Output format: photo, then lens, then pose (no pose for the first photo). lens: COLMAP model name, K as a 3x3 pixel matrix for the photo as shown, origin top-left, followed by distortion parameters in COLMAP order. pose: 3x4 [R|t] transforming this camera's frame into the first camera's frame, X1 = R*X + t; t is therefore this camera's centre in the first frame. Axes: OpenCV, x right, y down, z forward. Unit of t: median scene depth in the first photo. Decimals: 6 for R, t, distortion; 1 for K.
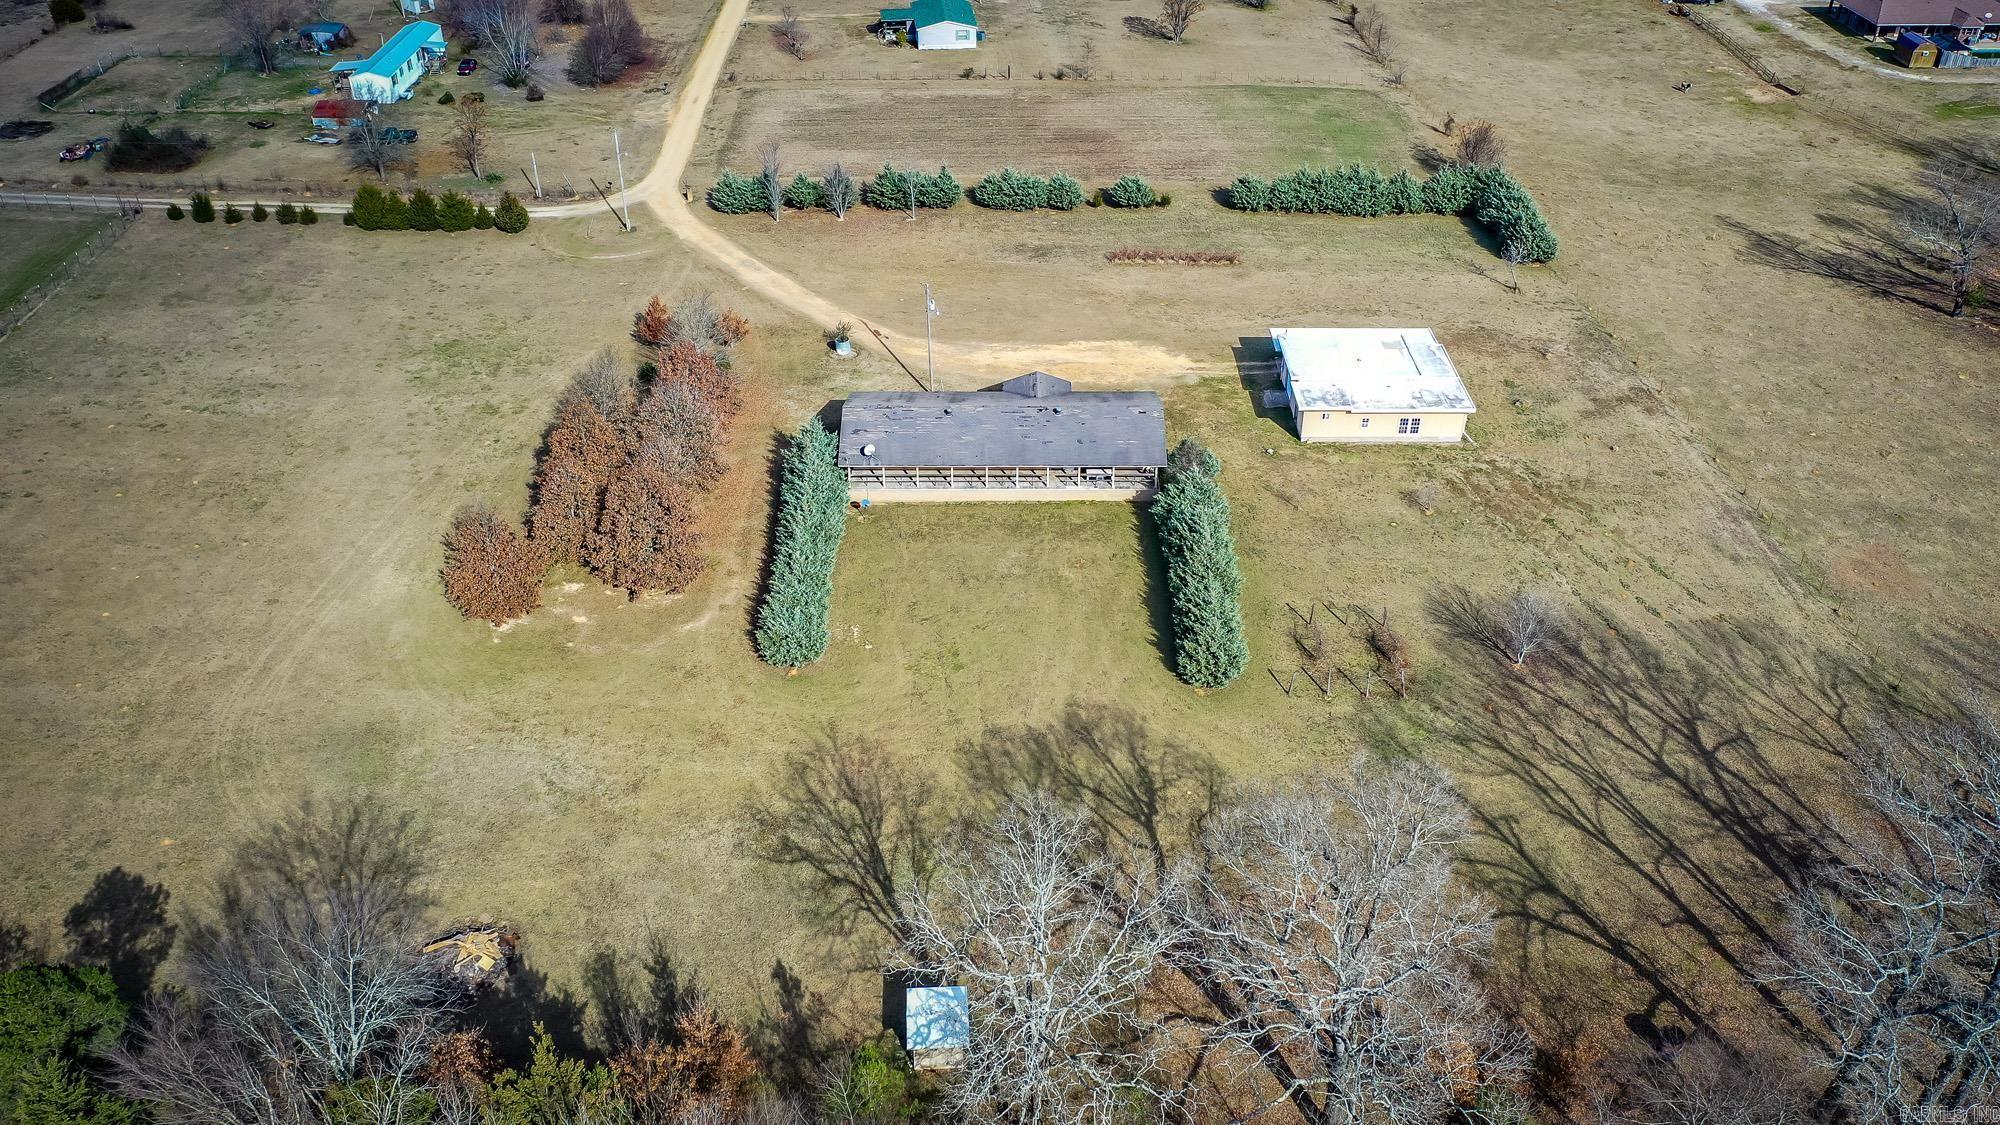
lens RADIAL K [[1582.2, 0, 997.9], [0, 1582.2, 559.3], [0, 0, 1]] dist [-0.002227, 0.004965]
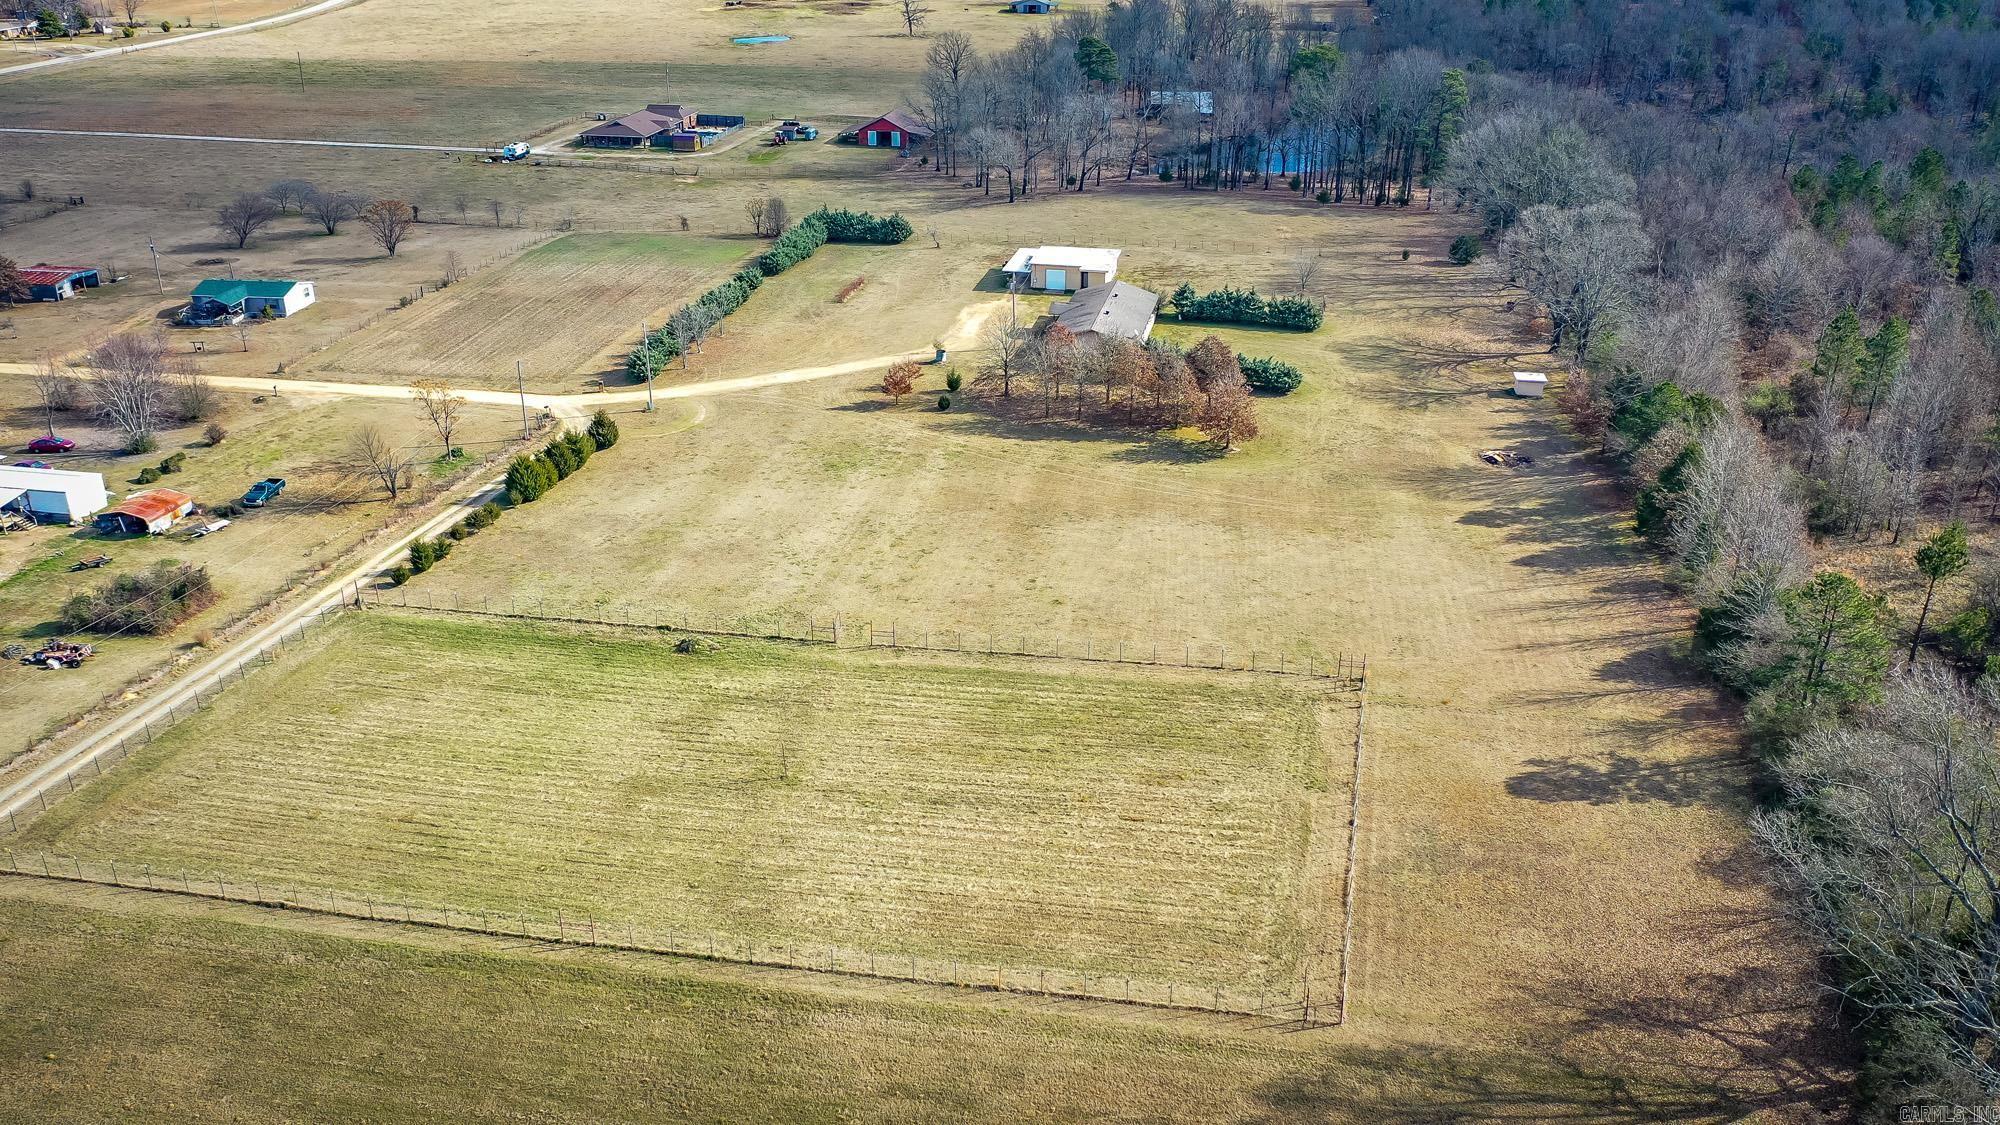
lens RADIAL K [[1582.2, 0, 997.9], [0, 1582.2, 559.3], [0, 0, 1]] dist [-0.002227, 0.004965]
pose [[0.200099, -0.405473, 0.891937, -1.596707], [0.544535, 0.802826, 0.242801, -0.339449], [-0.814519, 0.437107, 0.381439, 0.537818]]
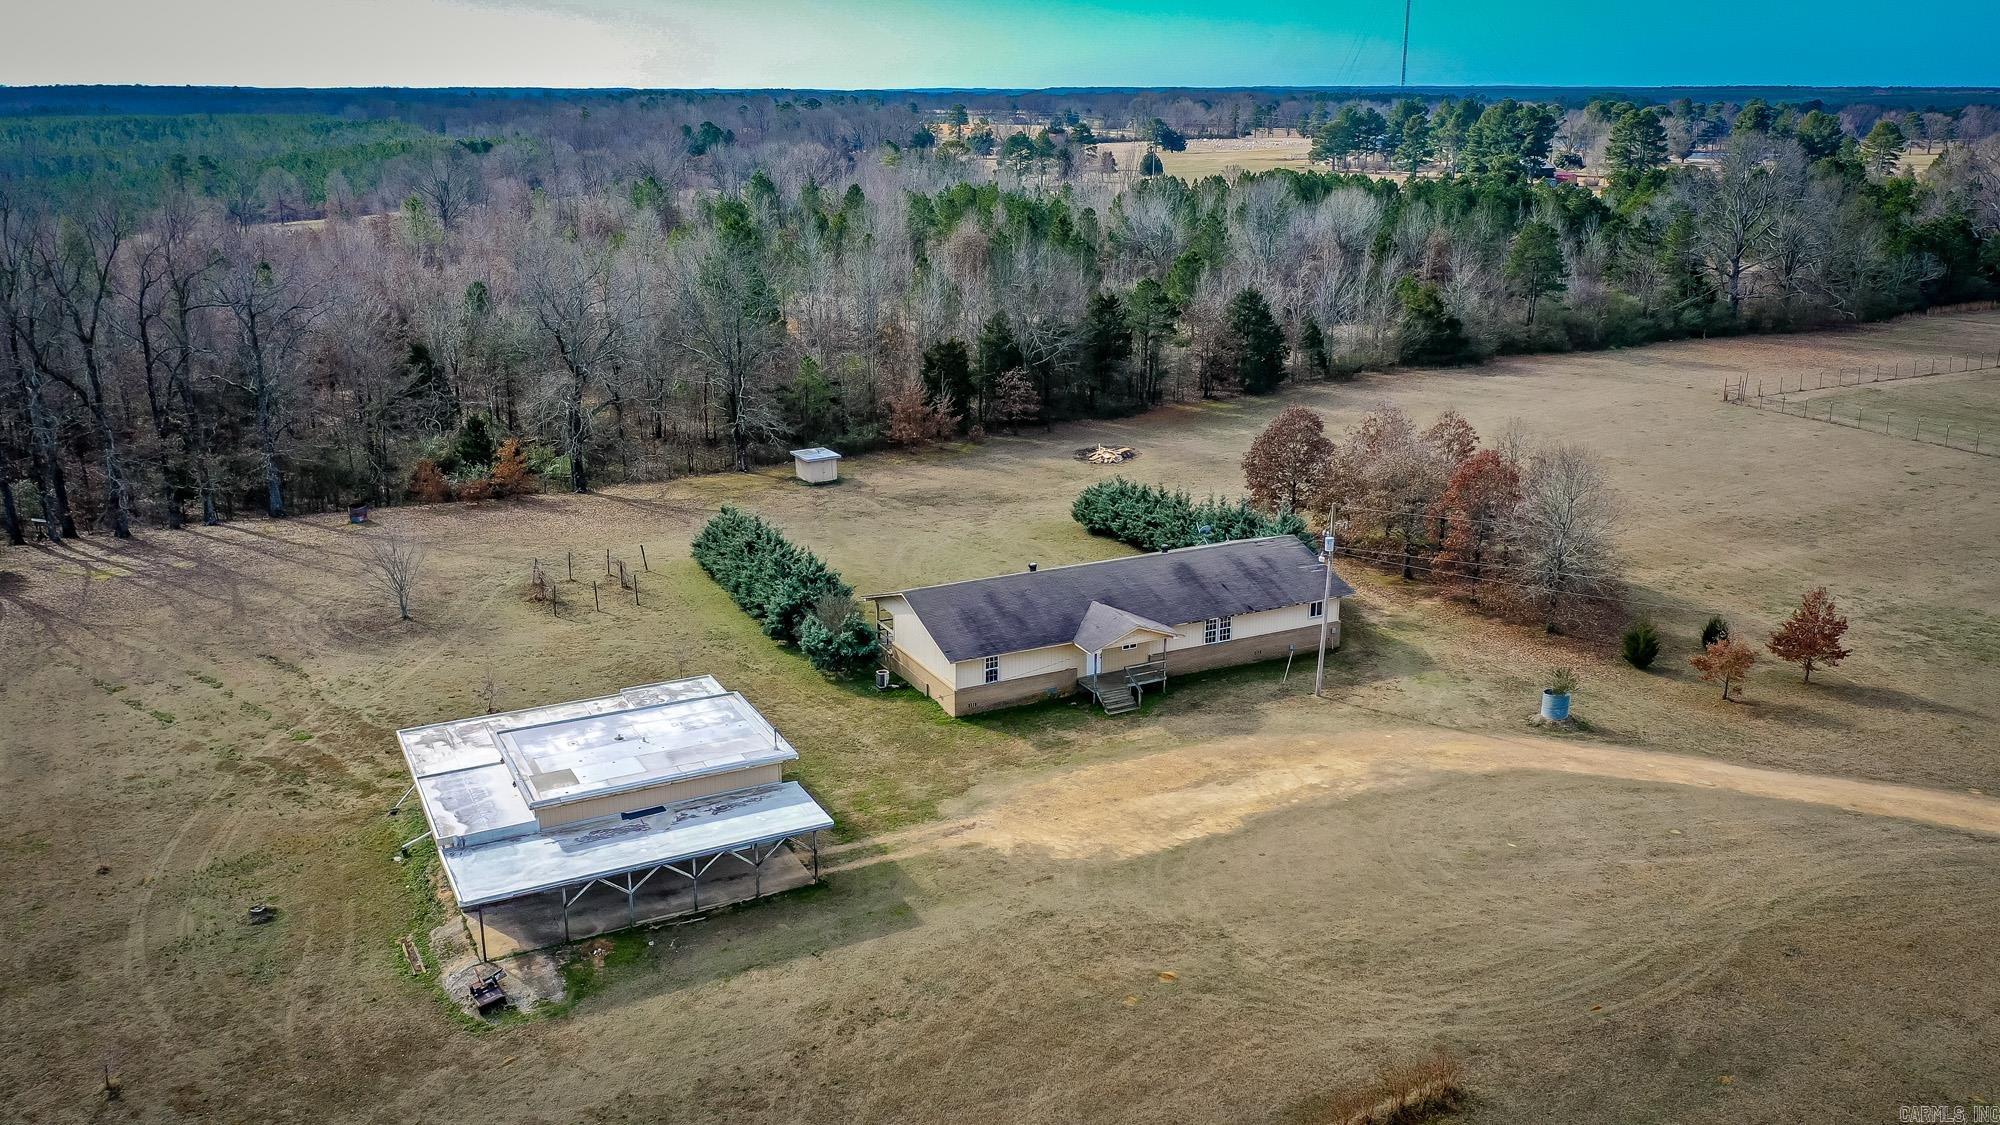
lens RADIAL K [[1611.0, 0, 1000.0], [0, 1611.0, 562.5], [0, 0, 1]] dist [0.003505, -0.002006]
pose [[-0.890884, 0.132129, -0.434589, 0.345304], [-0.251736, 0.652767, 0.714509, -0.574983], [0.378093, 0.745947, -0.548278, 1.320118]]
